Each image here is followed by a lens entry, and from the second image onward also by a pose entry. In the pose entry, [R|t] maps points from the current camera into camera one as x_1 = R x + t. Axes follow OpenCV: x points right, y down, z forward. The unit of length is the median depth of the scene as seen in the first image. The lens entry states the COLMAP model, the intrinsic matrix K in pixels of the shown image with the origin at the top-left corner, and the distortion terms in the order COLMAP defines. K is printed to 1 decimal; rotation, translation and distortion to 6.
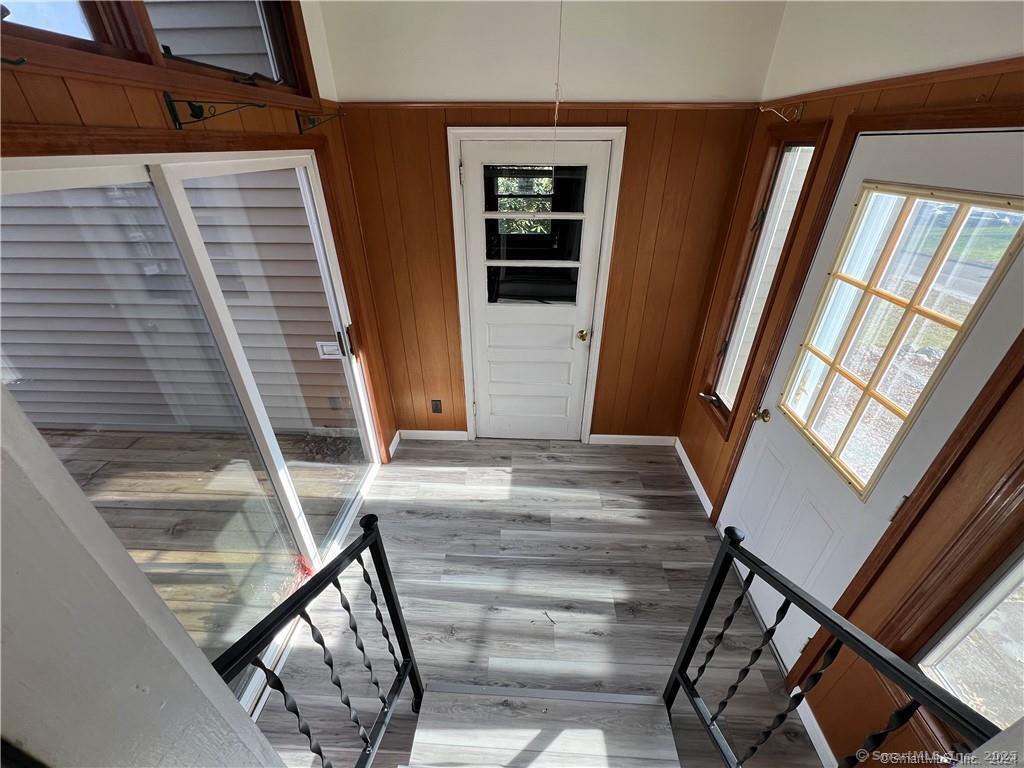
lens RADIAL K [[408.3, 0, 511.8], [0, 408.3, 384.4], [0, 0, 1]] dist [-0.002311, -0.000121]
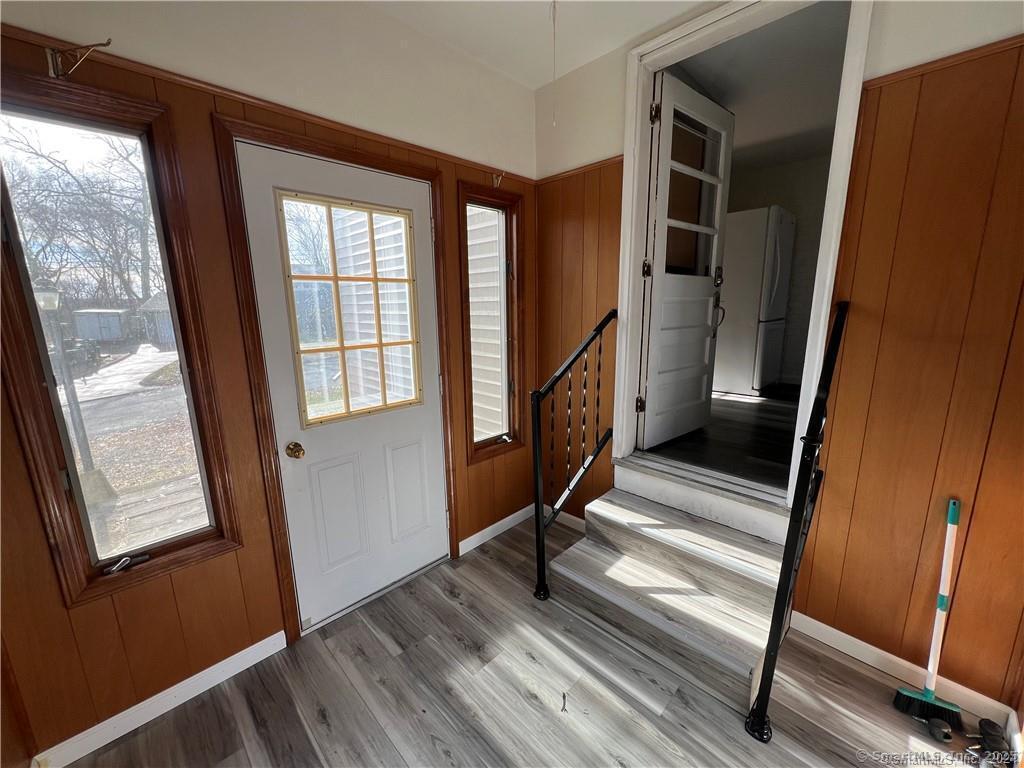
lens RADIAL K [[408.3, 0, 513.6], [0, 408.3, 384.2], [0, 0, 1]] dist [-0.002311, -0.000121]
pose [[-0.732873, -0.128631, 0.668095, -0.350544], [0.356480, 0.763788, 0.538099, -0.418287], [-0.579499, 0.632521, -0.513905, 1.386936]]
